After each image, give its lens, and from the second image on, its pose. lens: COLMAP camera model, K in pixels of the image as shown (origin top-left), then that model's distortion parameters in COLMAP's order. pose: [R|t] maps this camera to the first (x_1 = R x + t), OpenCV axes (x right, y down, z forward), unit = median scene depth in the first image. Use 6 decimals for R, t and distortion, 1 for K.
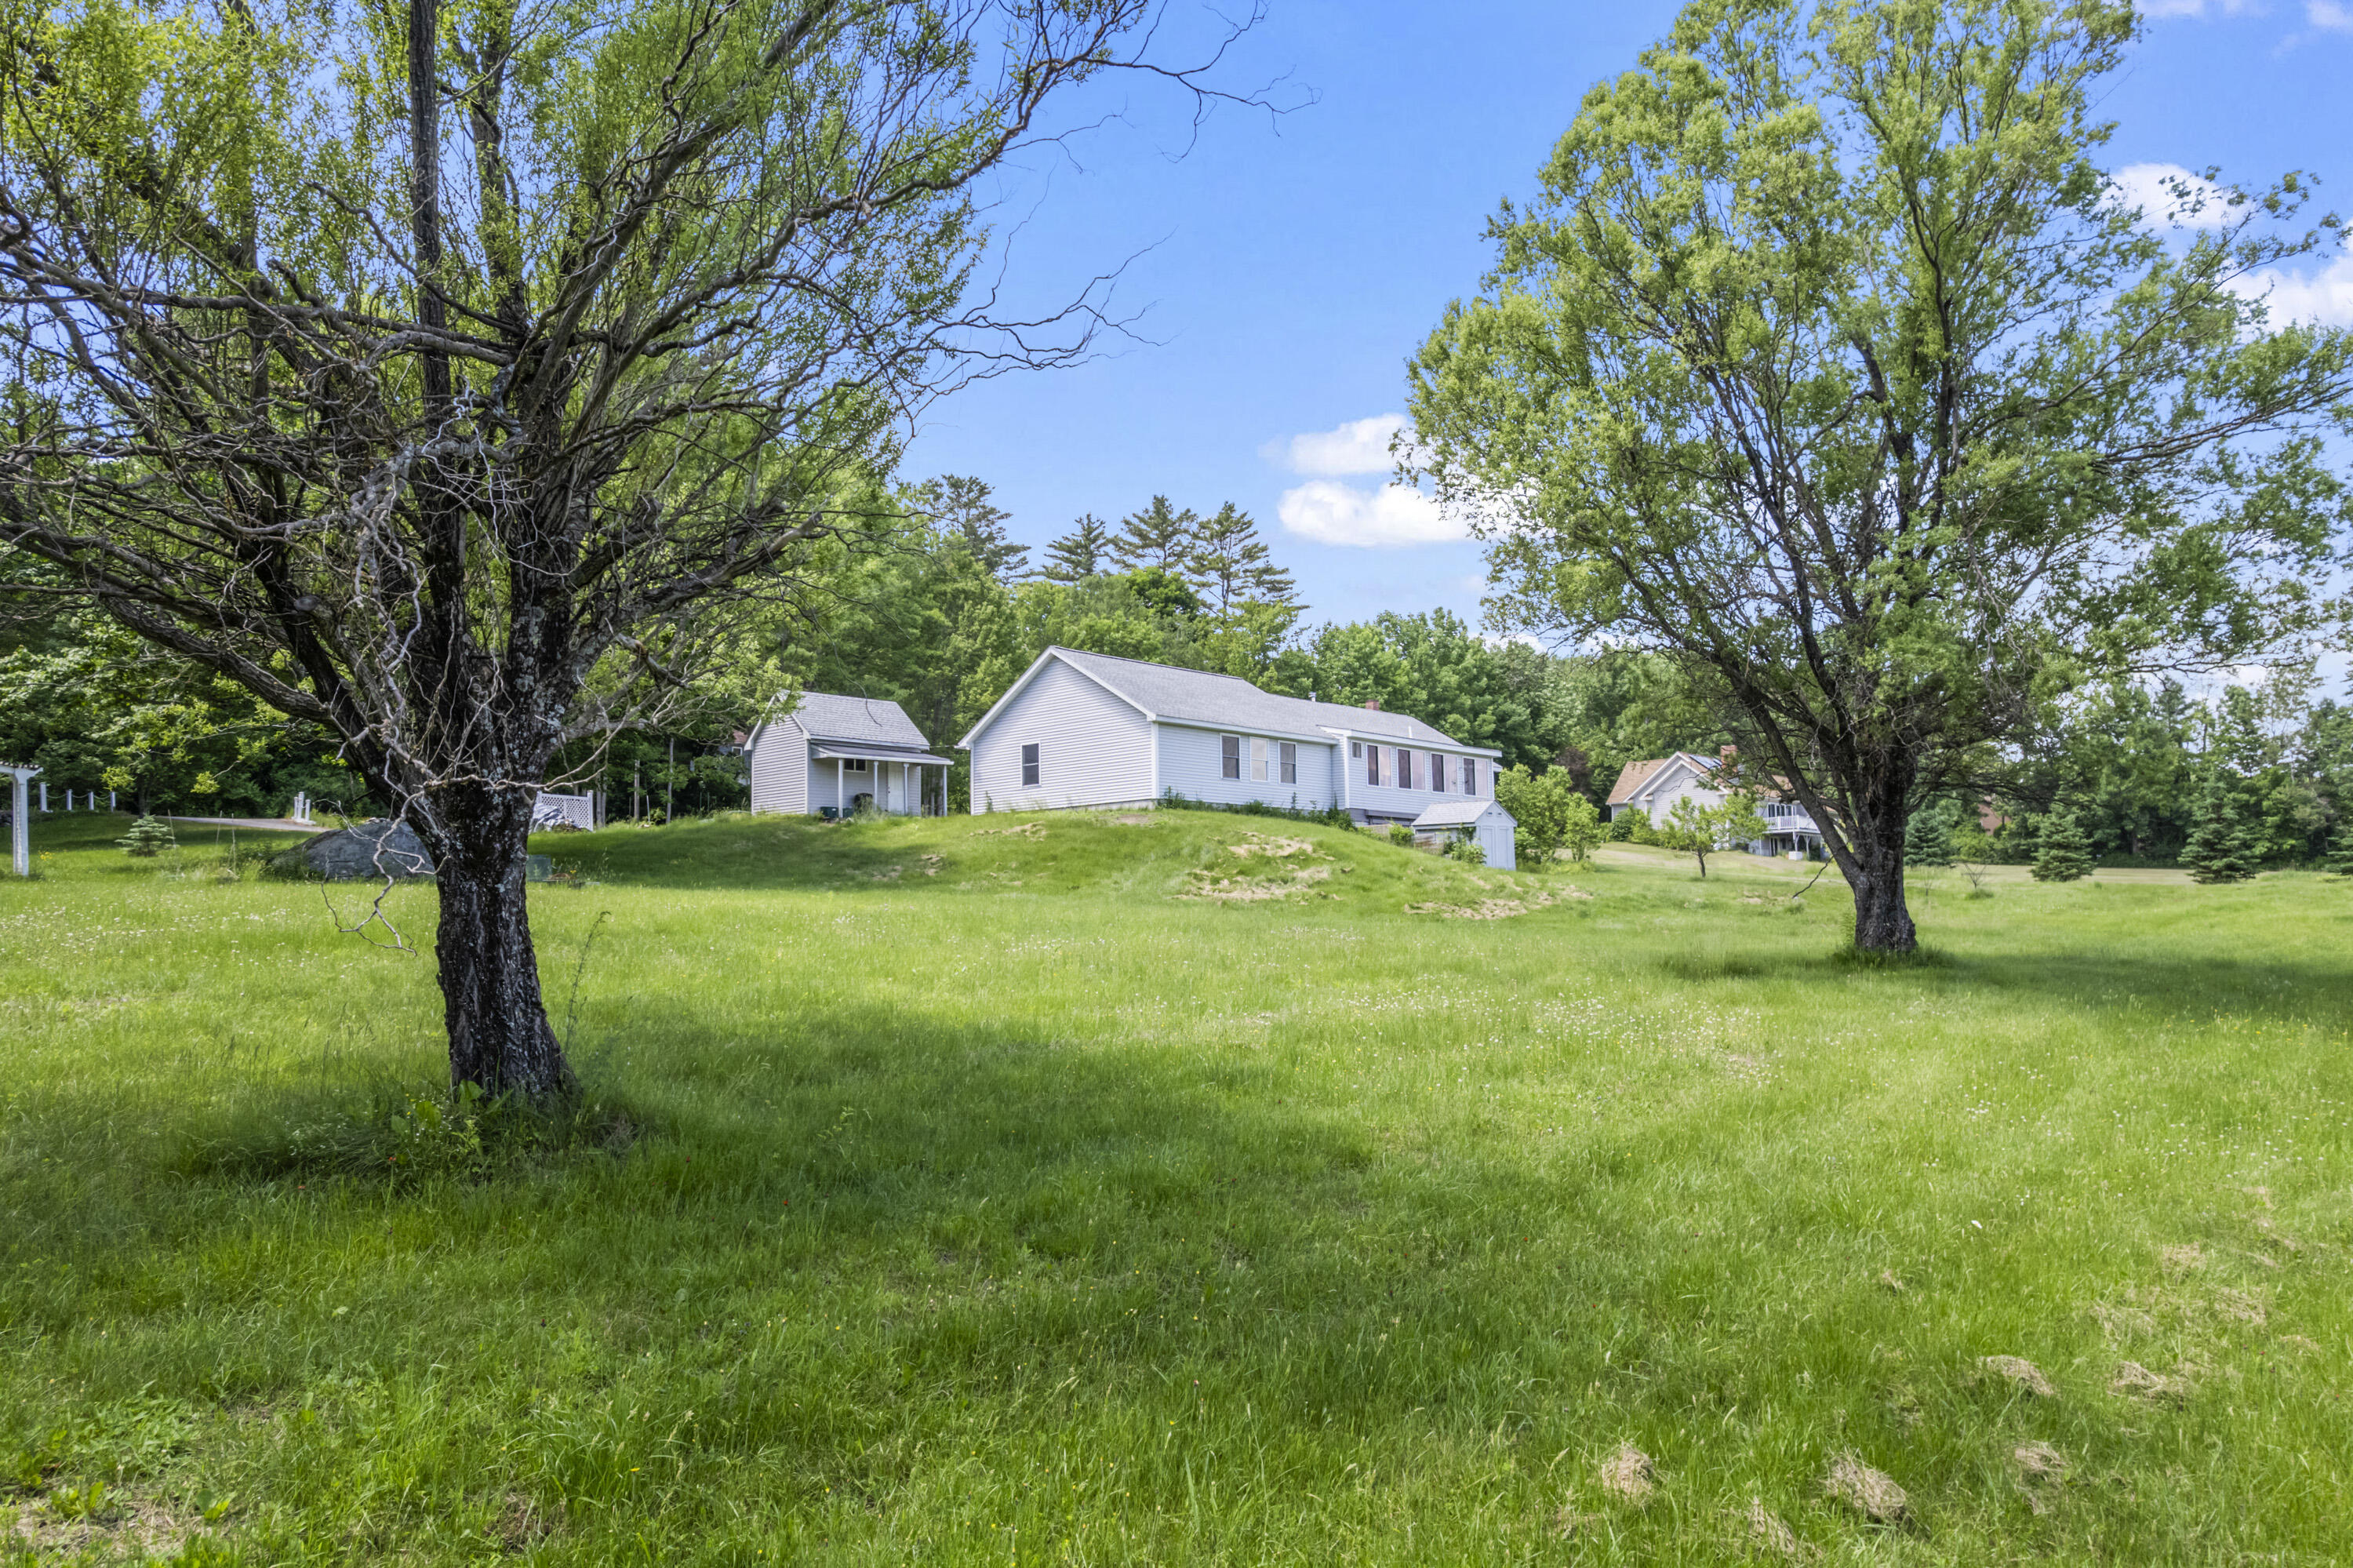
lens RADIAL K [[1524.3, 0, 1193.1], [0, 1524.3, 813.7], [0, 0, 1]] dist [-0.069094, 0.059613]
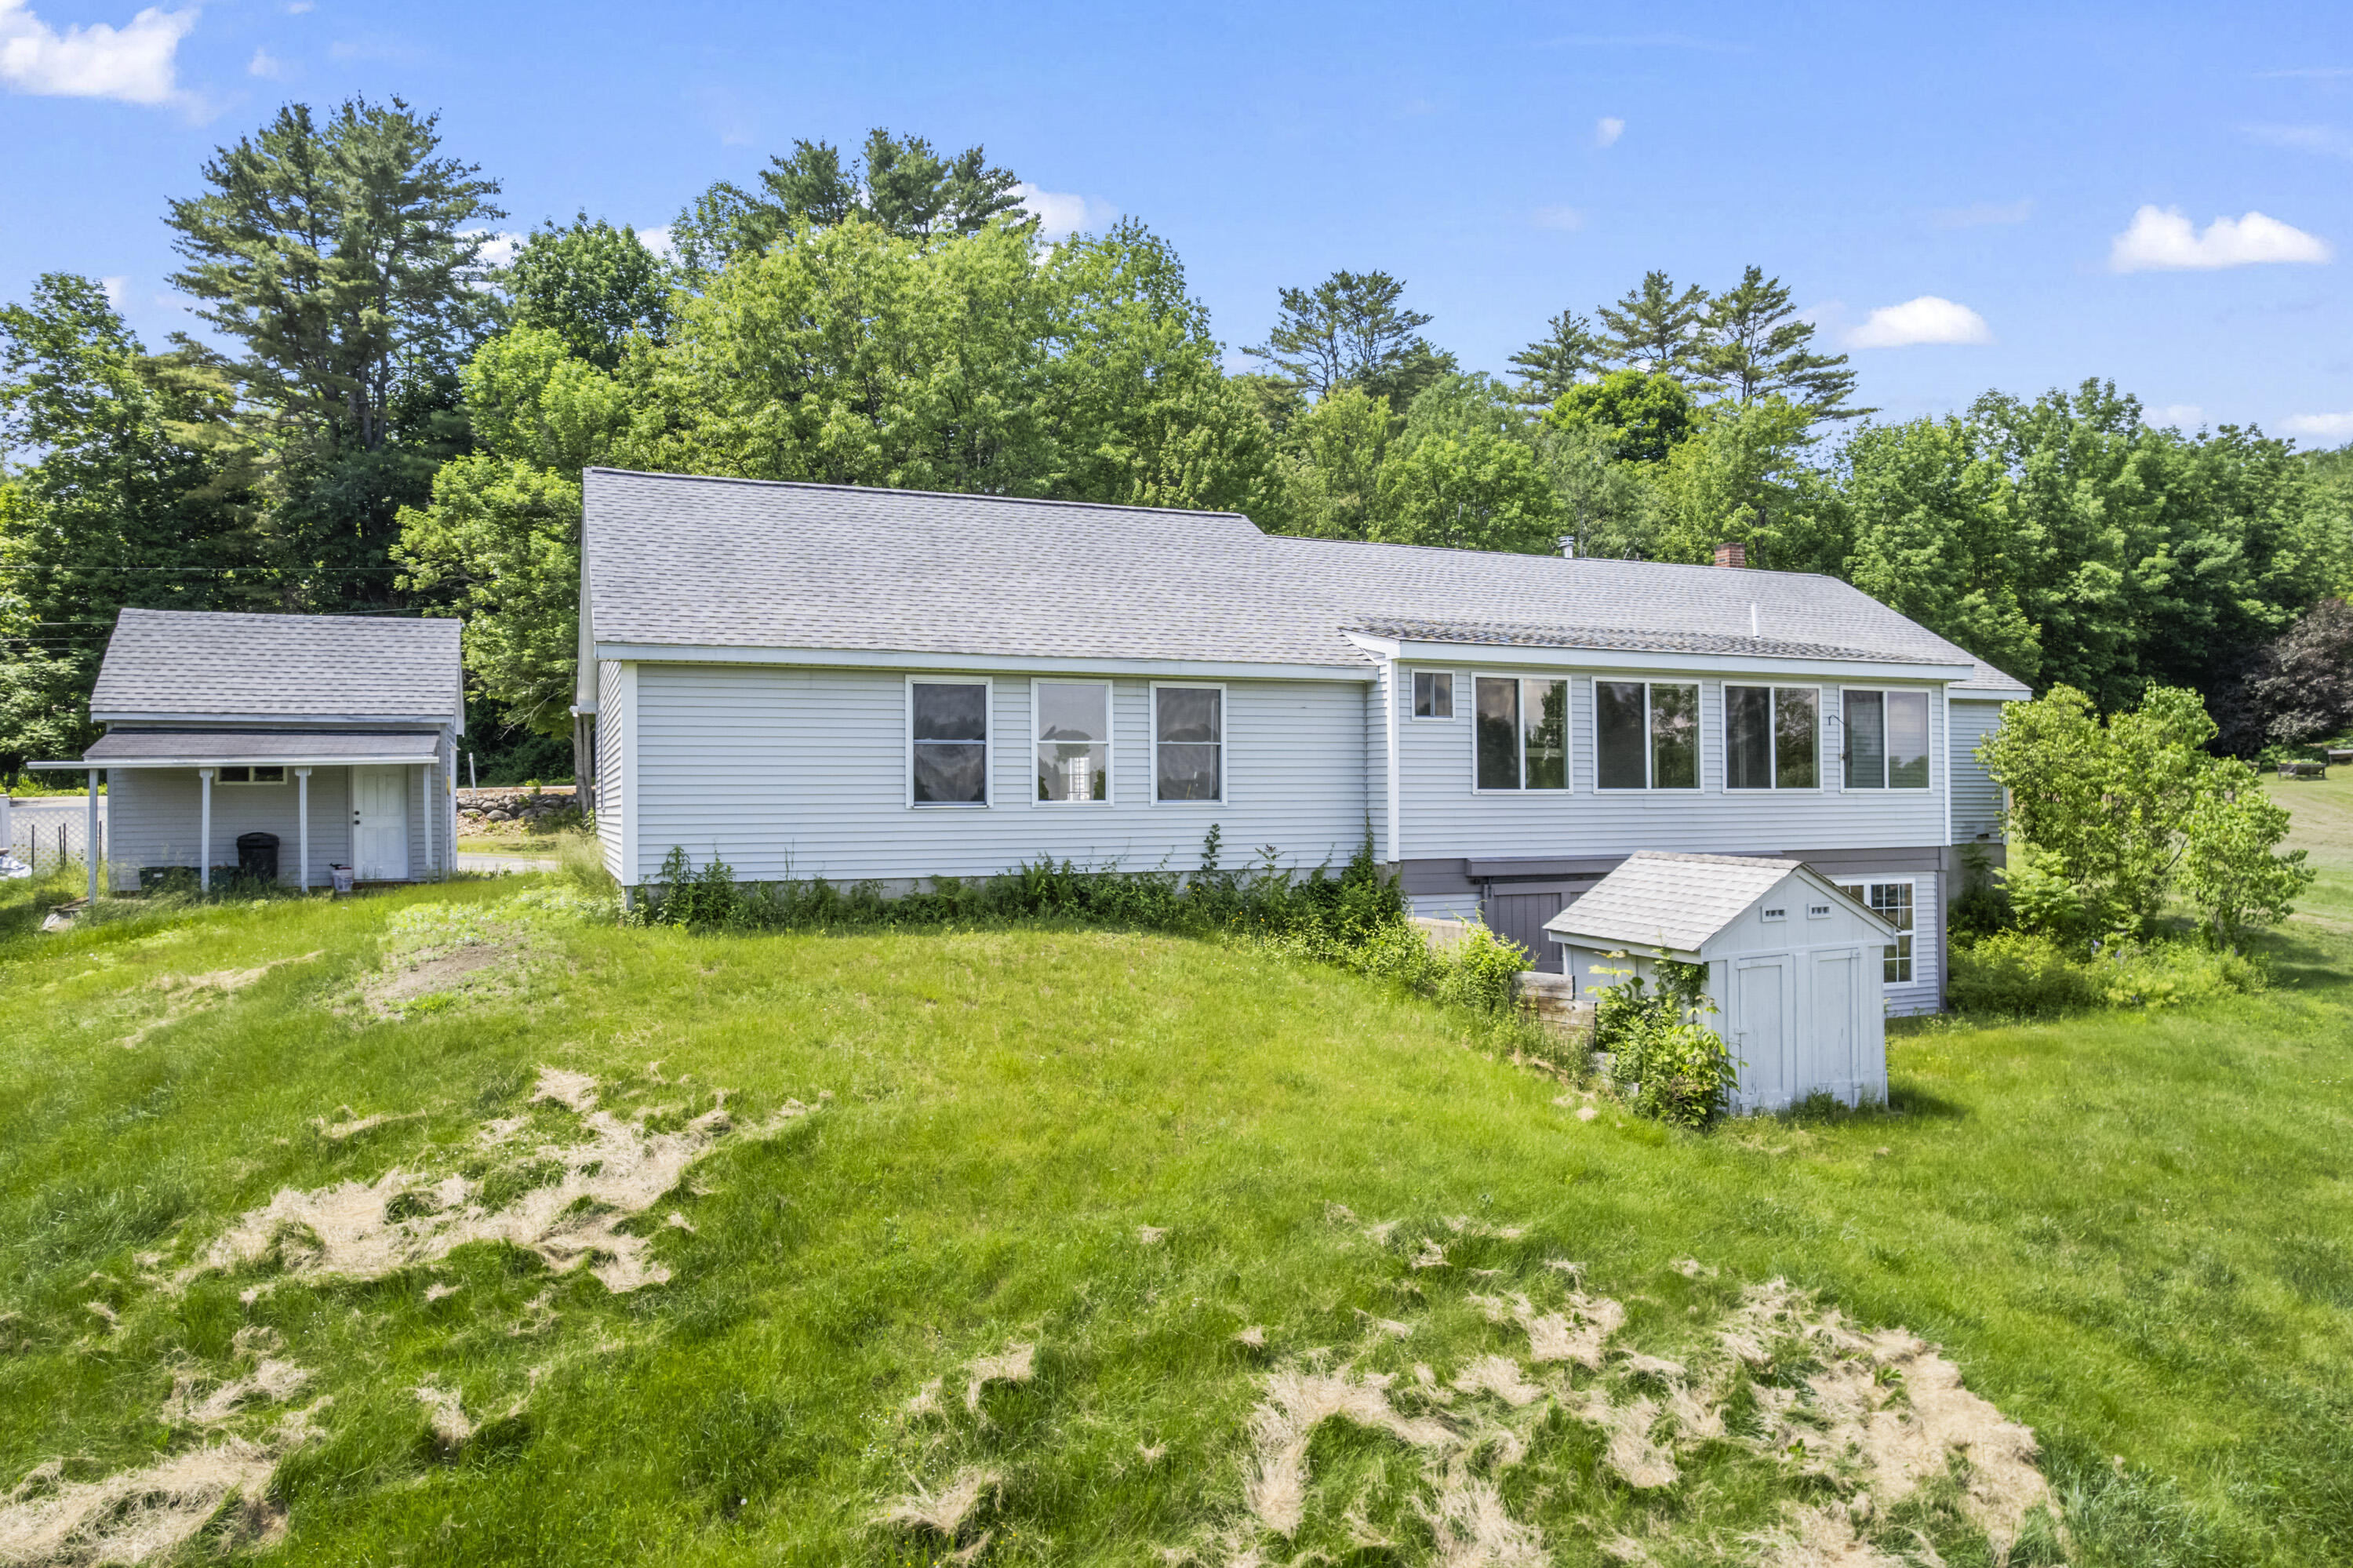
lens RADIAL K [[1524.3, 0, 1193.1], [0, 1524.3, 813.7], [0, 0, 1]] dist [-0.069094, 0.059613]
pose [[0.910954, 0.008239, -0.412426, 0.076859], [0.027399, 0.996384, 0.080423, -0.016949], [0.411597, -0.084562, 0.907434, 0.247191]]
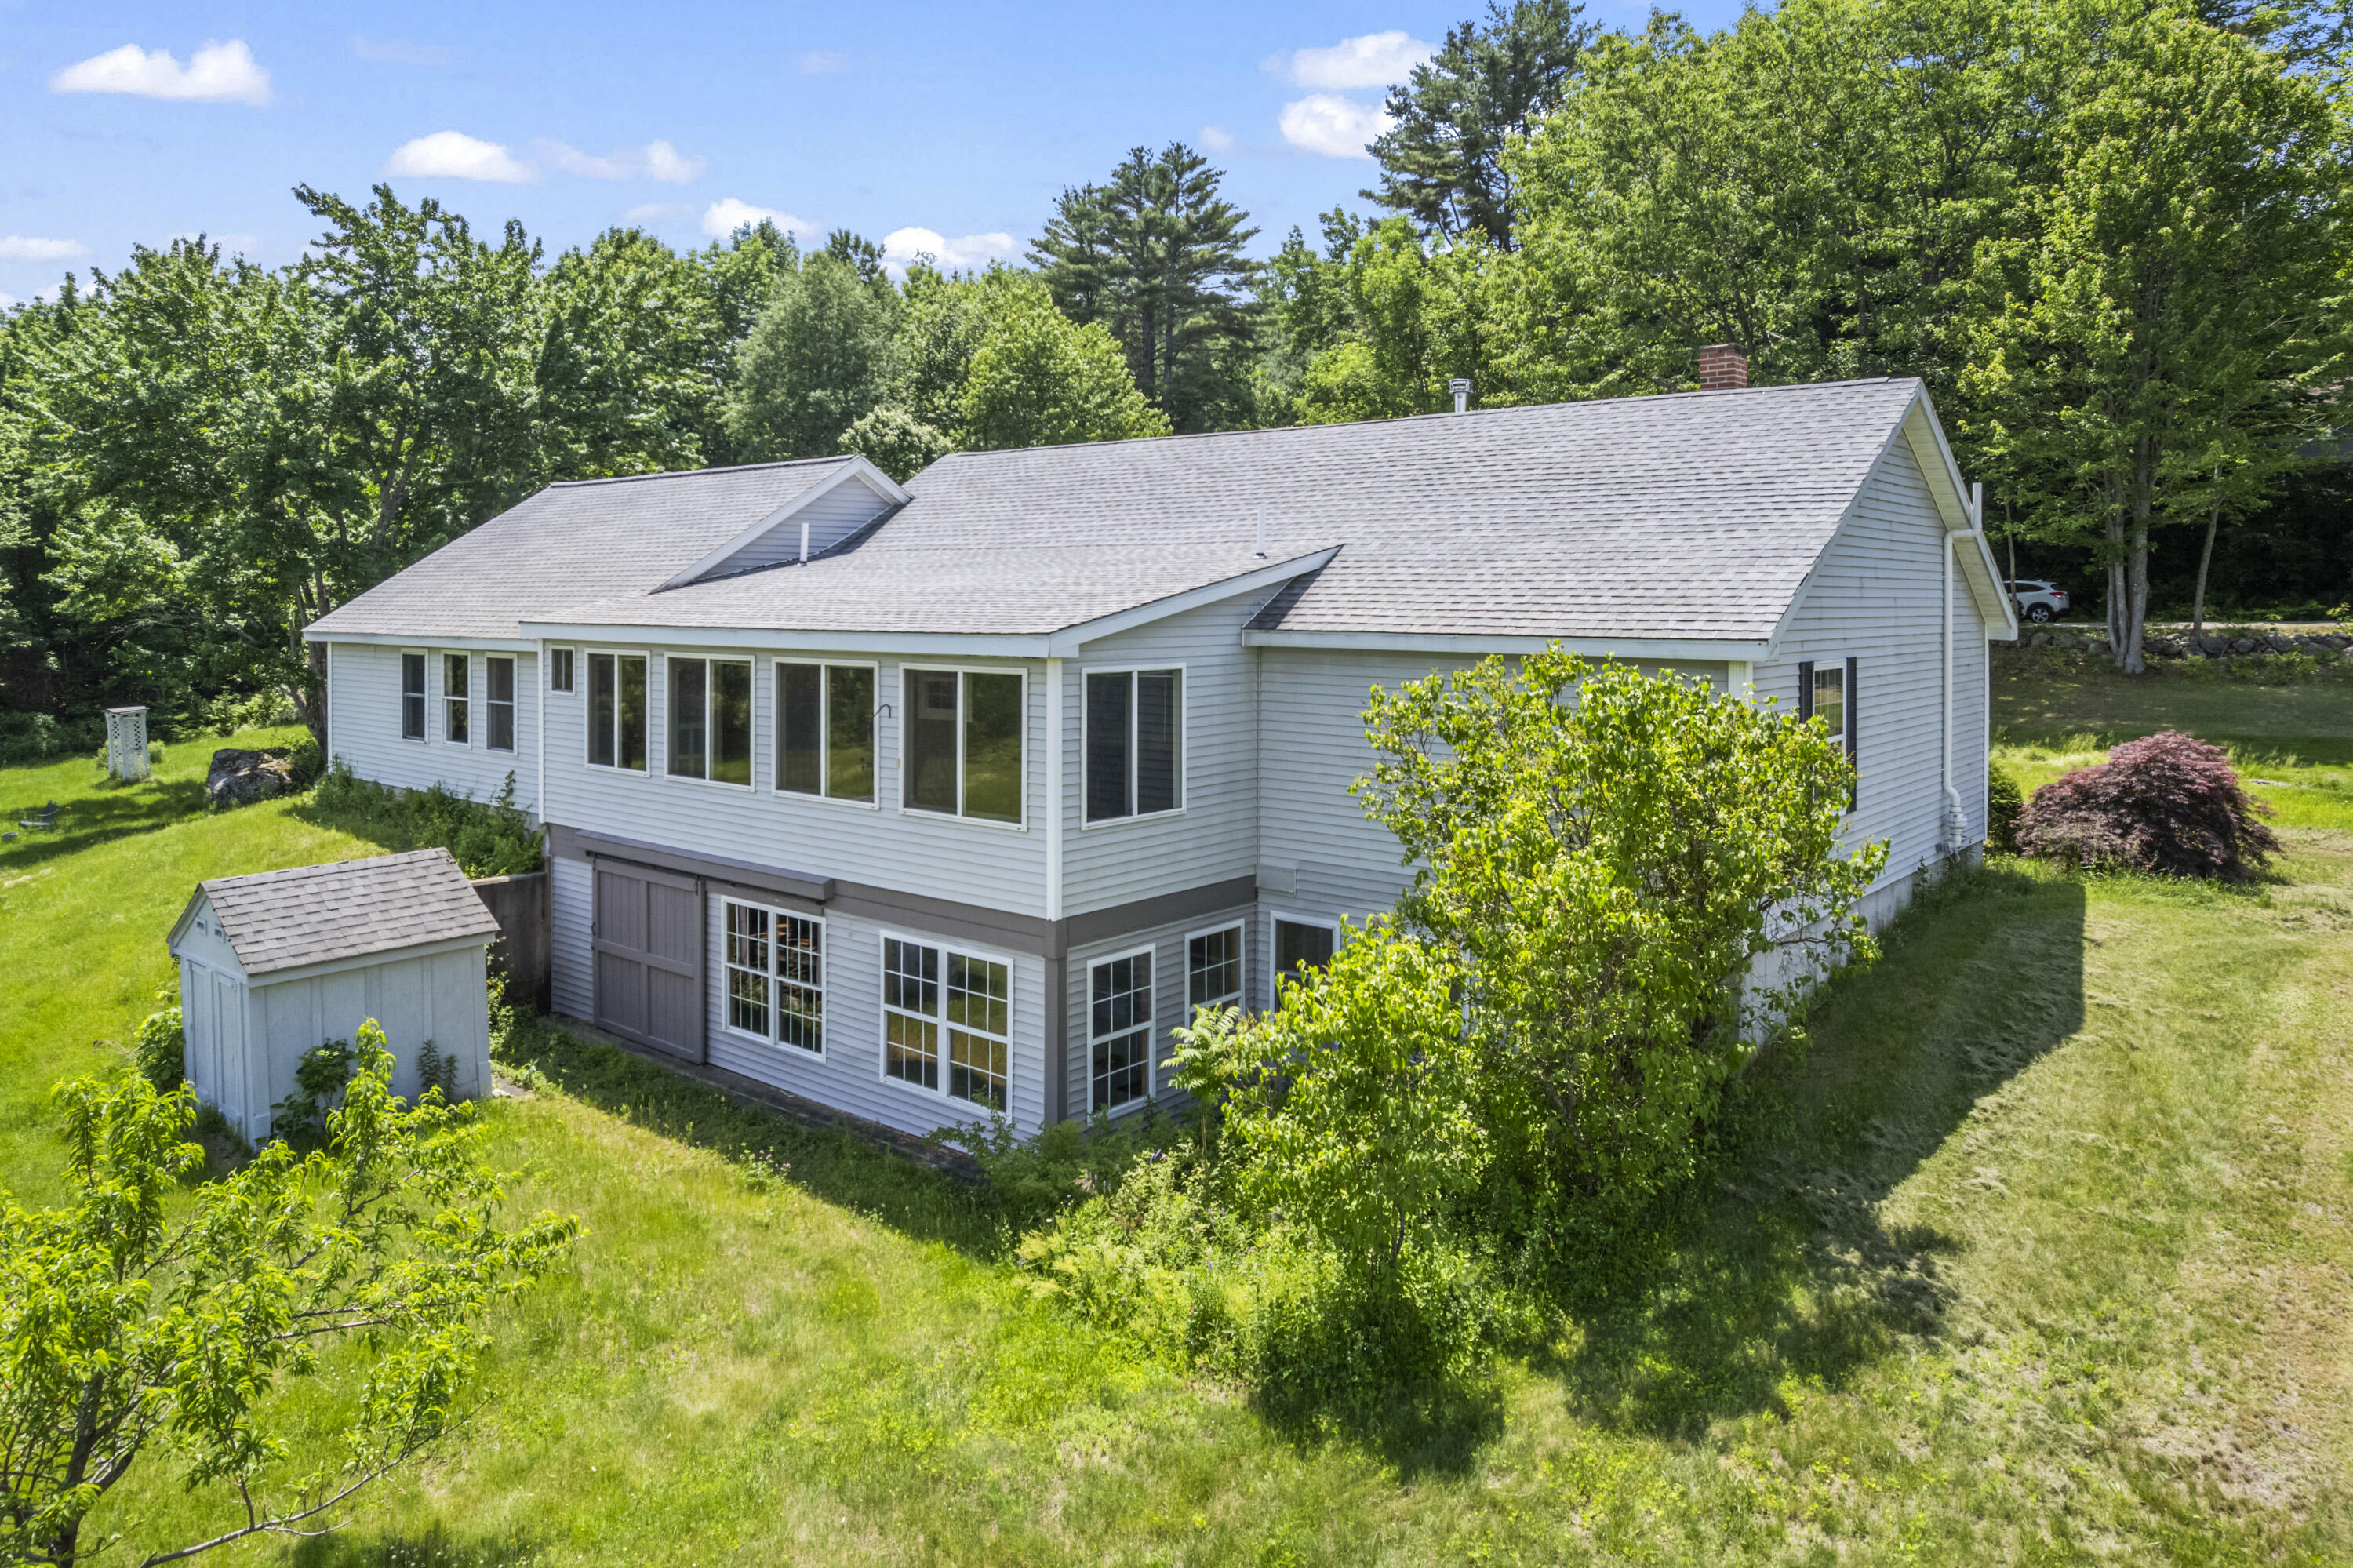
lens RADIAL K [[1574.8, 0, 1194.9], [0, 1574.8, 621.9], [0, 0, 1]] dist [-0.041383, 0.068304]
pose [[0.056651, 0.031550, -0.997895, 0.187852], [0.075716, 0.996486, 0.035804, -0.021181], [0.995519, -0.077585, 0.054063, 0.428687]]
